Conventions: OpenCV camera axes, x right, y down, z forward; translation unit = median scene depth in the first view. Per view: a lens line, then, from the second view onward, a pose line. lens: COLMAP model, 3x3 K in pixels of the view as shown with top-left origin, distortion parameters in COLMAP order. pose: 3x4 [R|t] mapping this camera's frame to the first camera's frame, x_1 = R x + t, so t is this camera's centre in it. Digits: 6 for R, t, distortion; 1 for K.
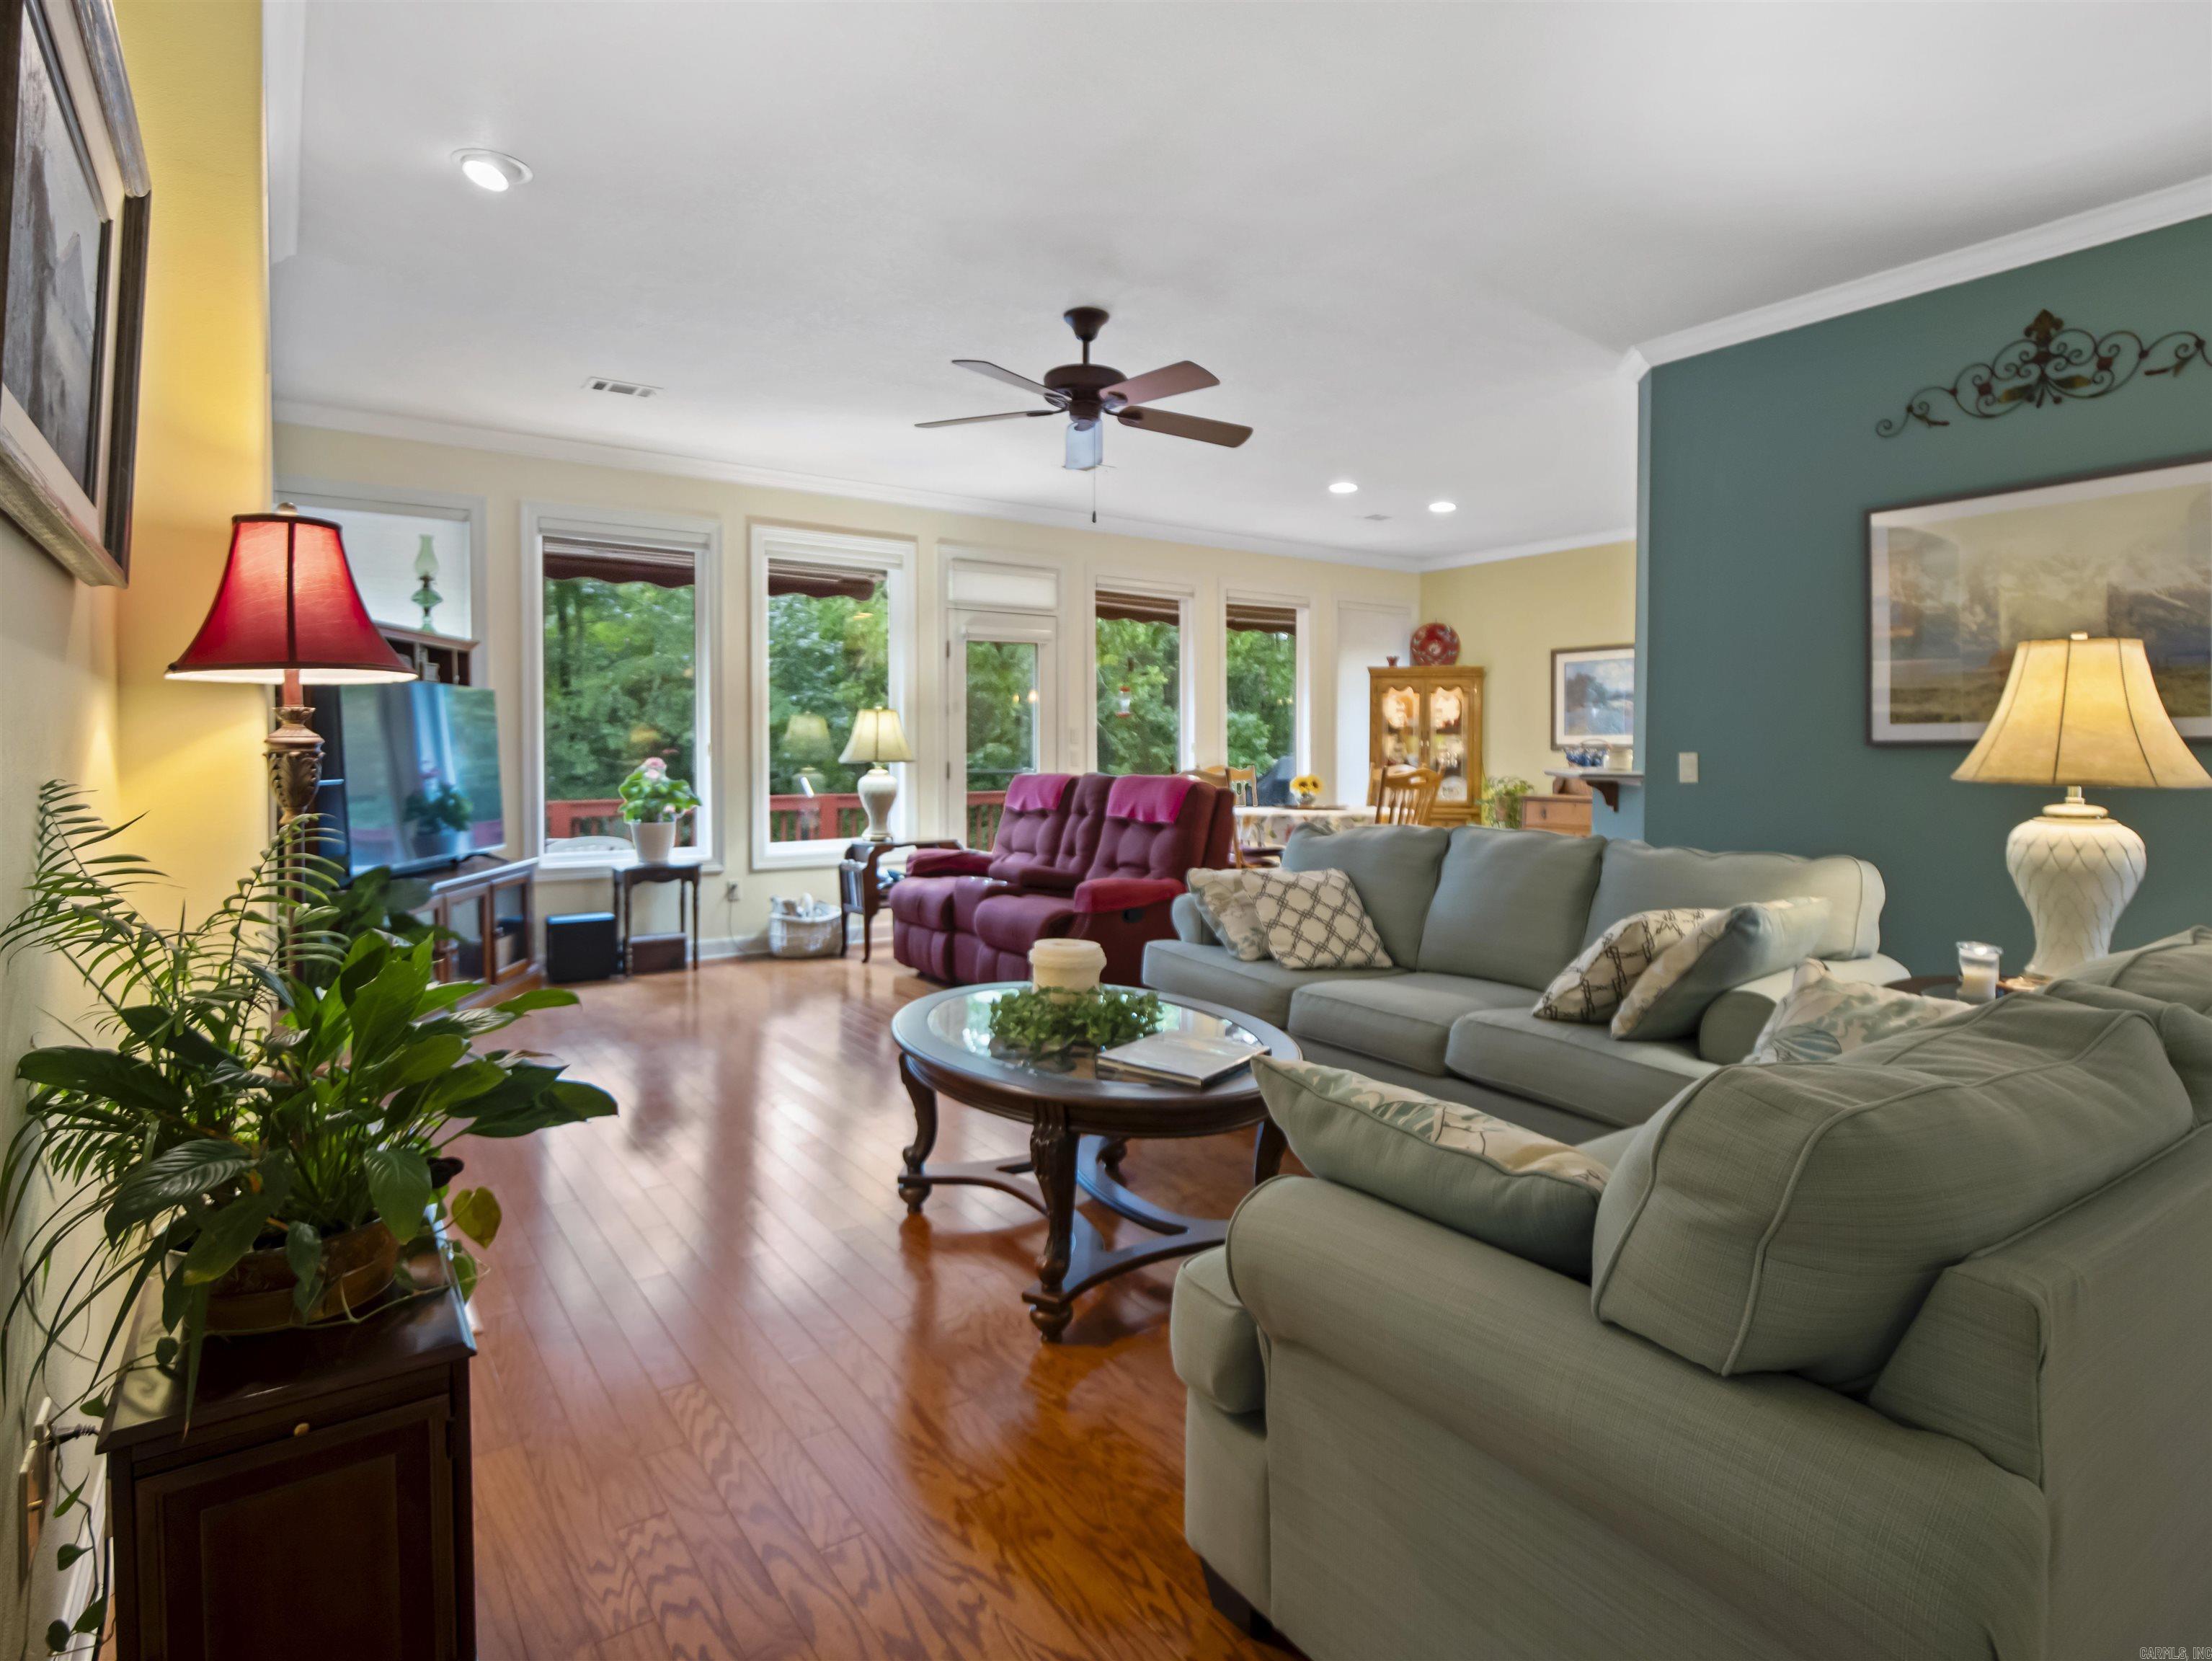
lens RADIAL K [[1181.4, 0, 1117.9], [0, 1181.4, 767.8], [0, 0, 1]] dist [-0.012529, 0.004178]
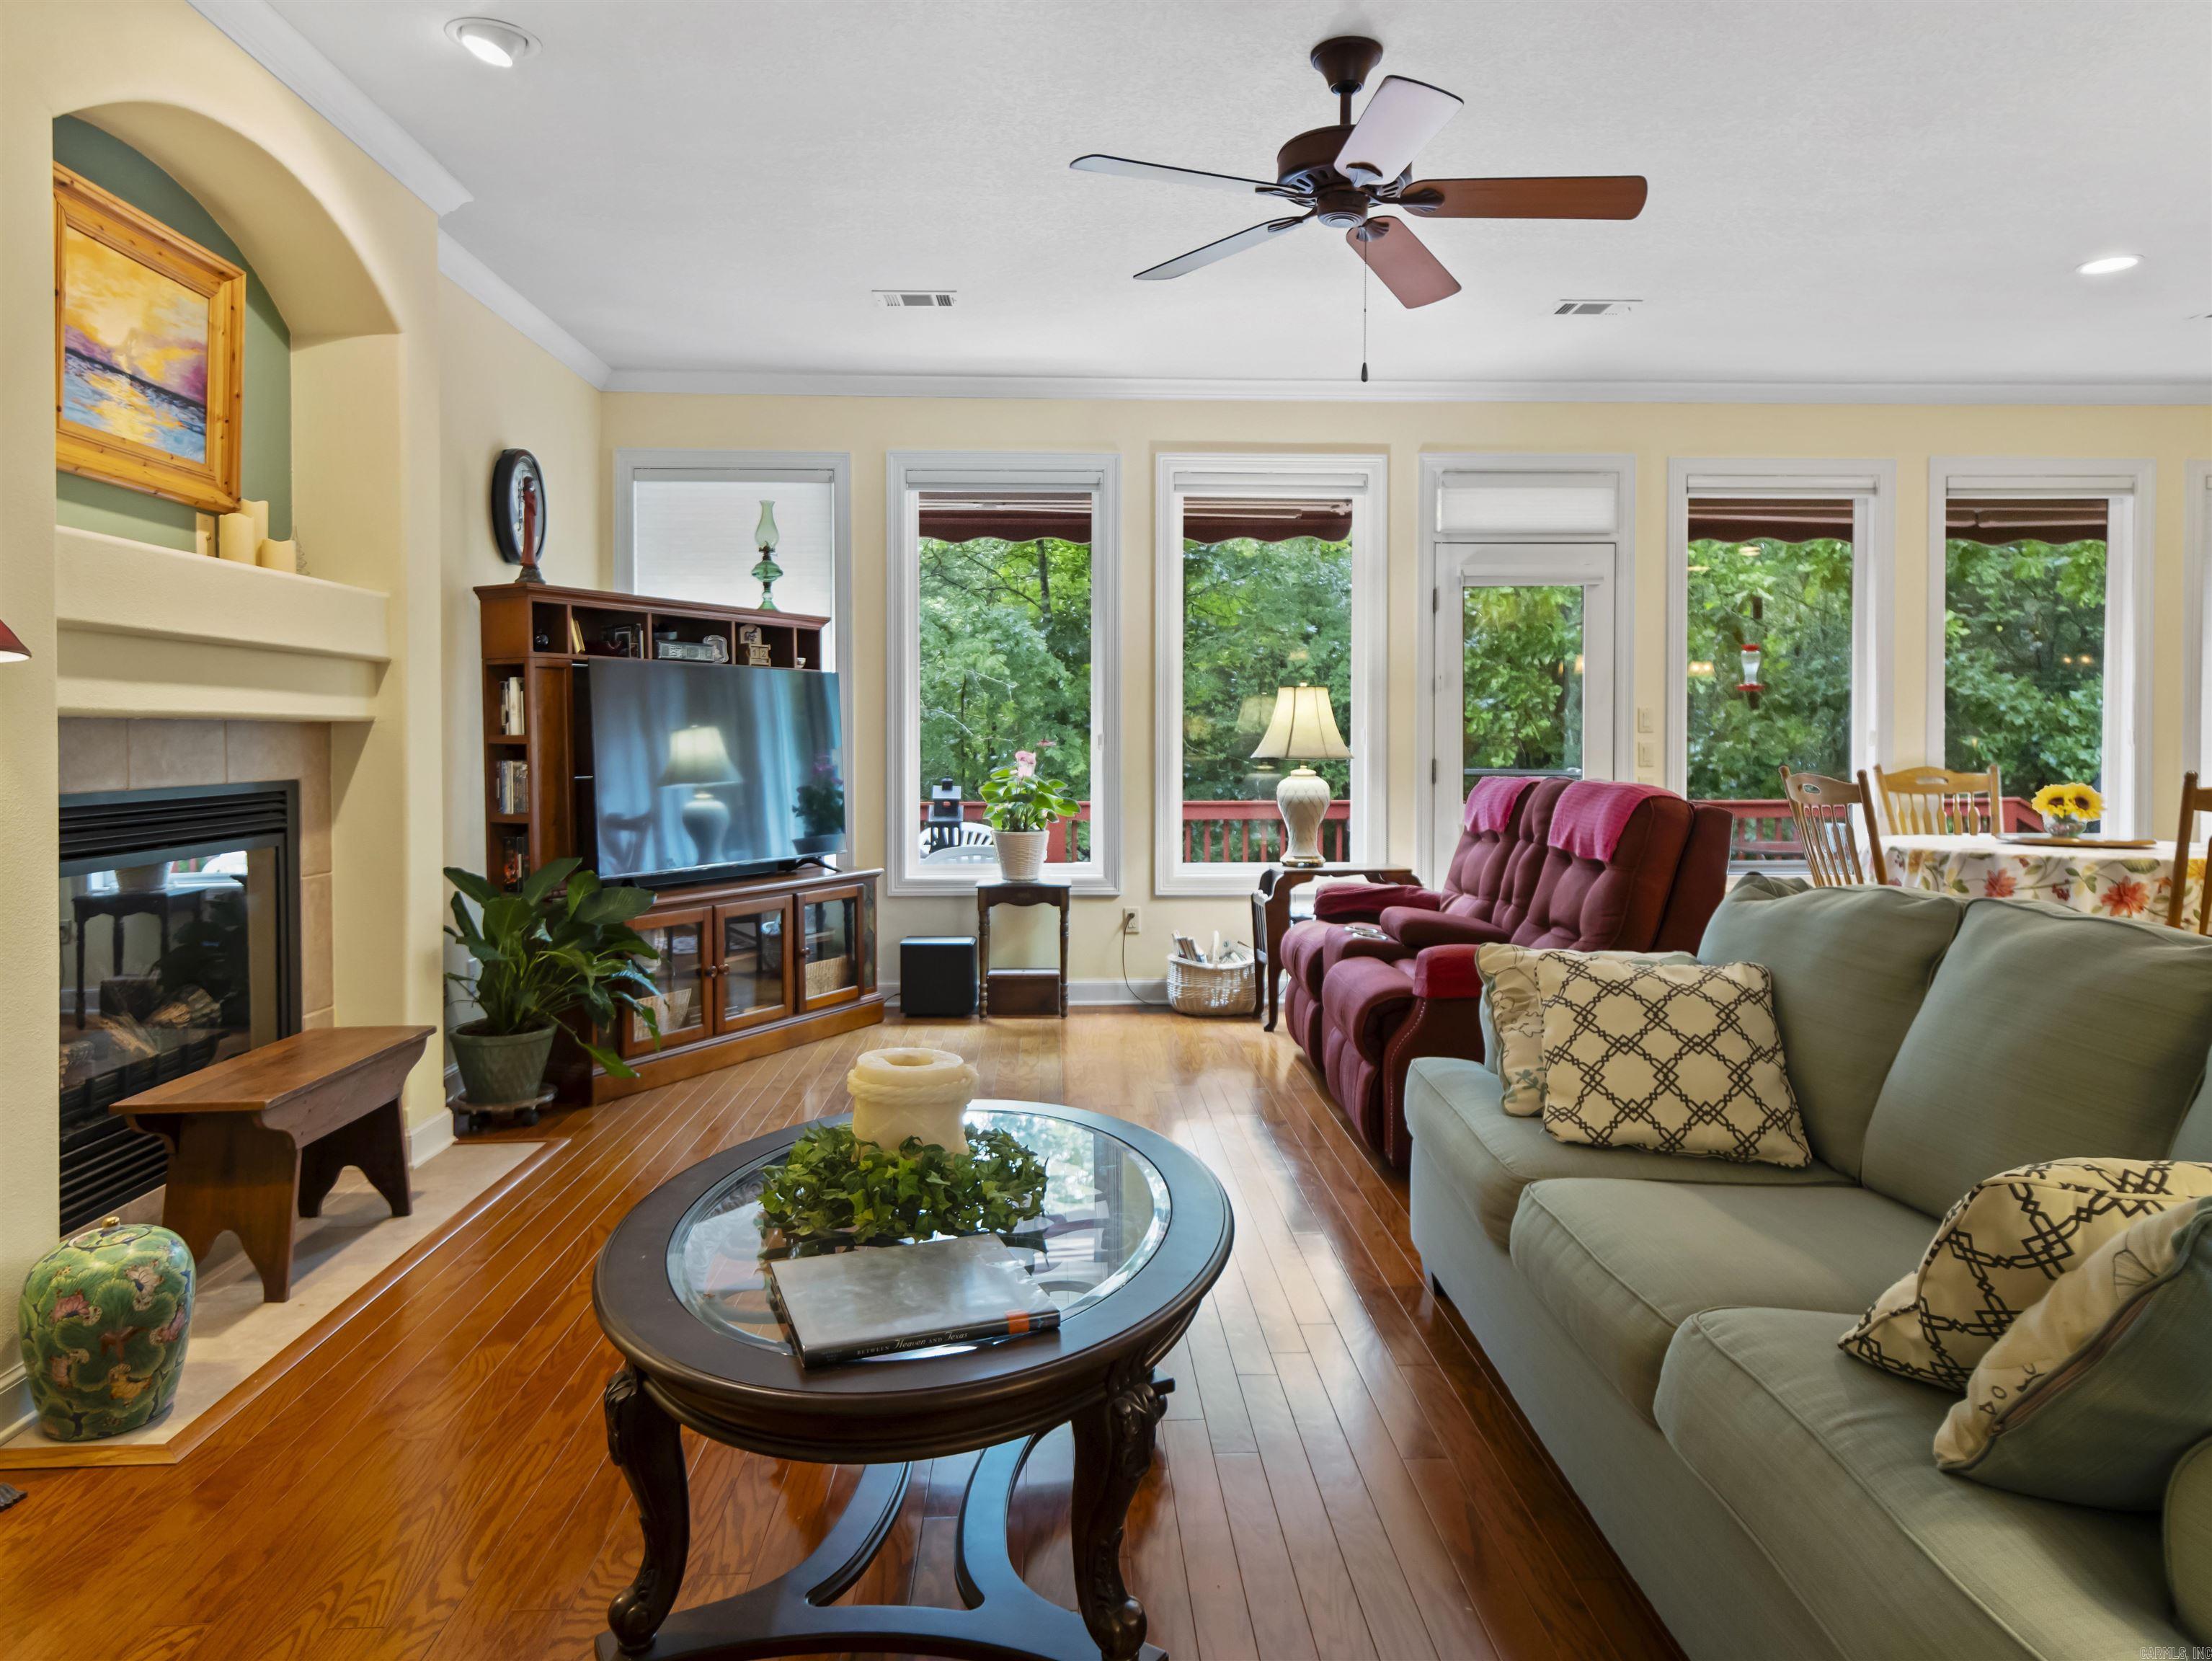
lens RADIAL K [[1453.5, 0, 1105.8], [0, 1453.5, 767.2], [0, 0, 1]] dist [0.006400, 0.009323]
pose [[0.834078, 0.009439, -0.551566, 0.194018], [-0.007738, 0.999955, 0.005412, -0.003267], [0.551593, -0.000246, 0.834114, 0.182274]]
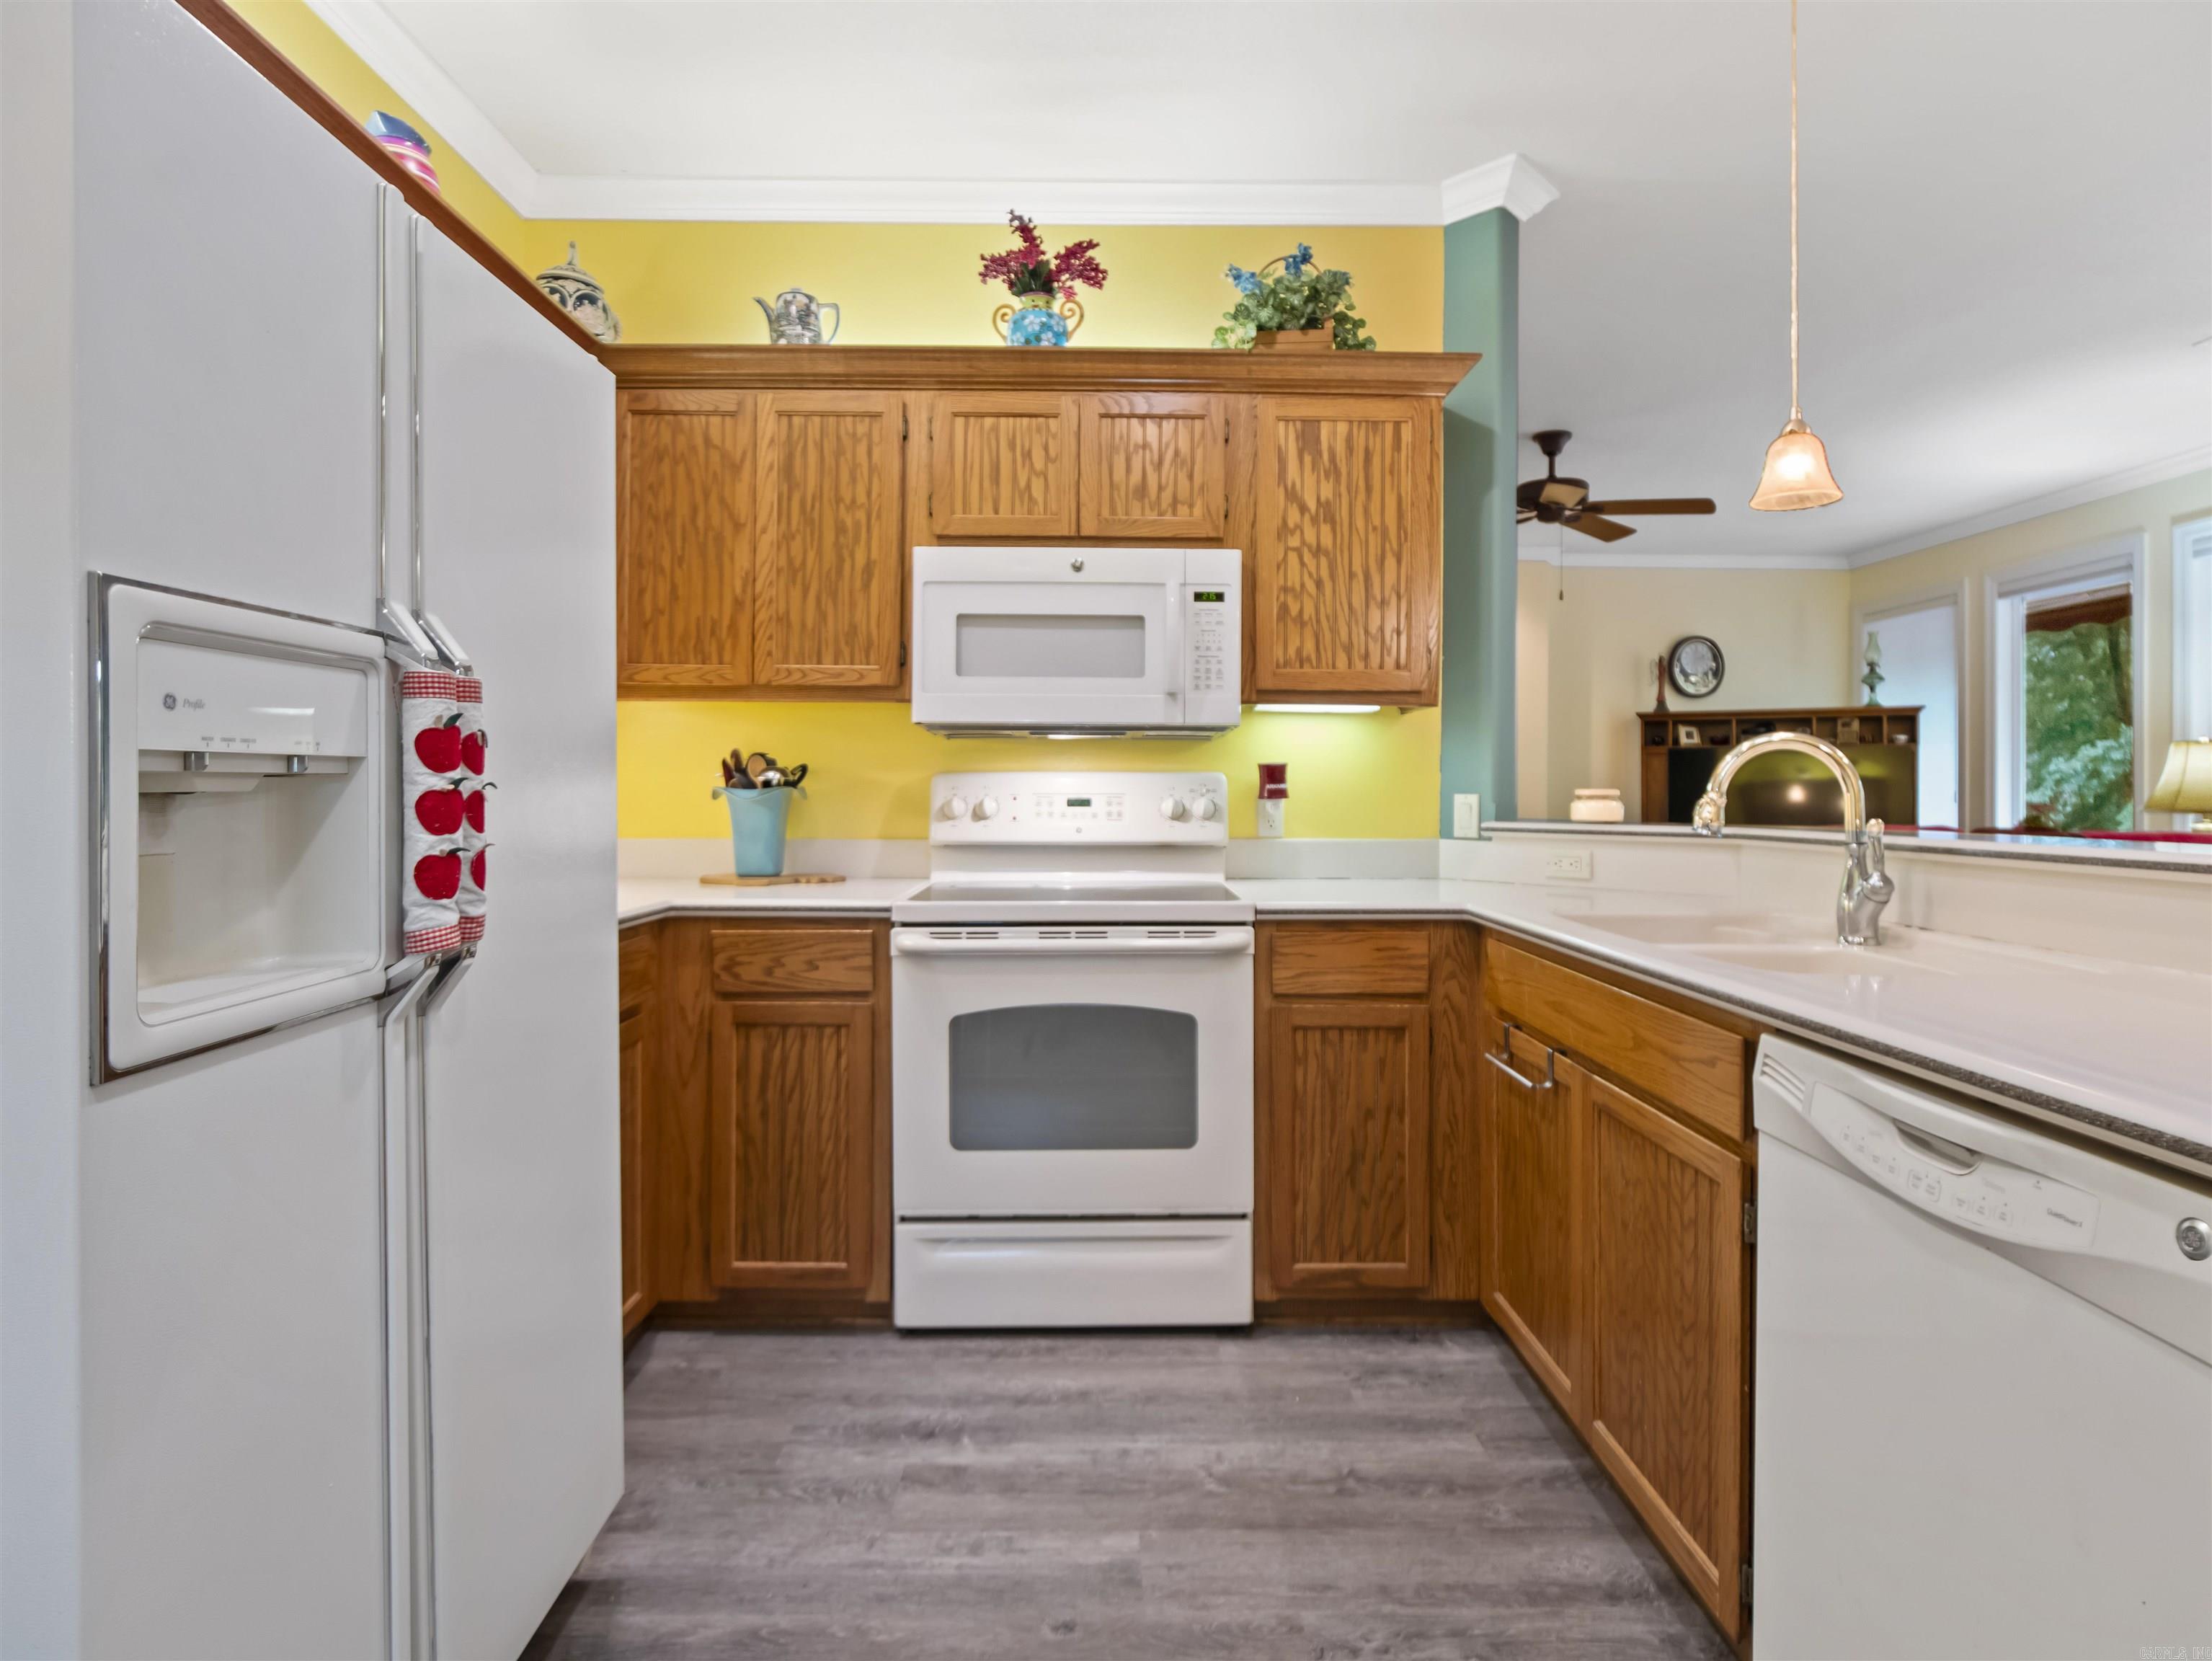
lens RADIAL K [[1181.4, 0, 1114.5], [0, 1181.4, 781.7], [0, 0, 1]] dist [-0.012529, 0.004178]
pose [[-0.572355, -0.011259, -0.819929, 0.791218], [-0.023174, 0.999728, 0.002449, -0.011155], [0.819678, 0.020403, -0.572461, 0.868054]]
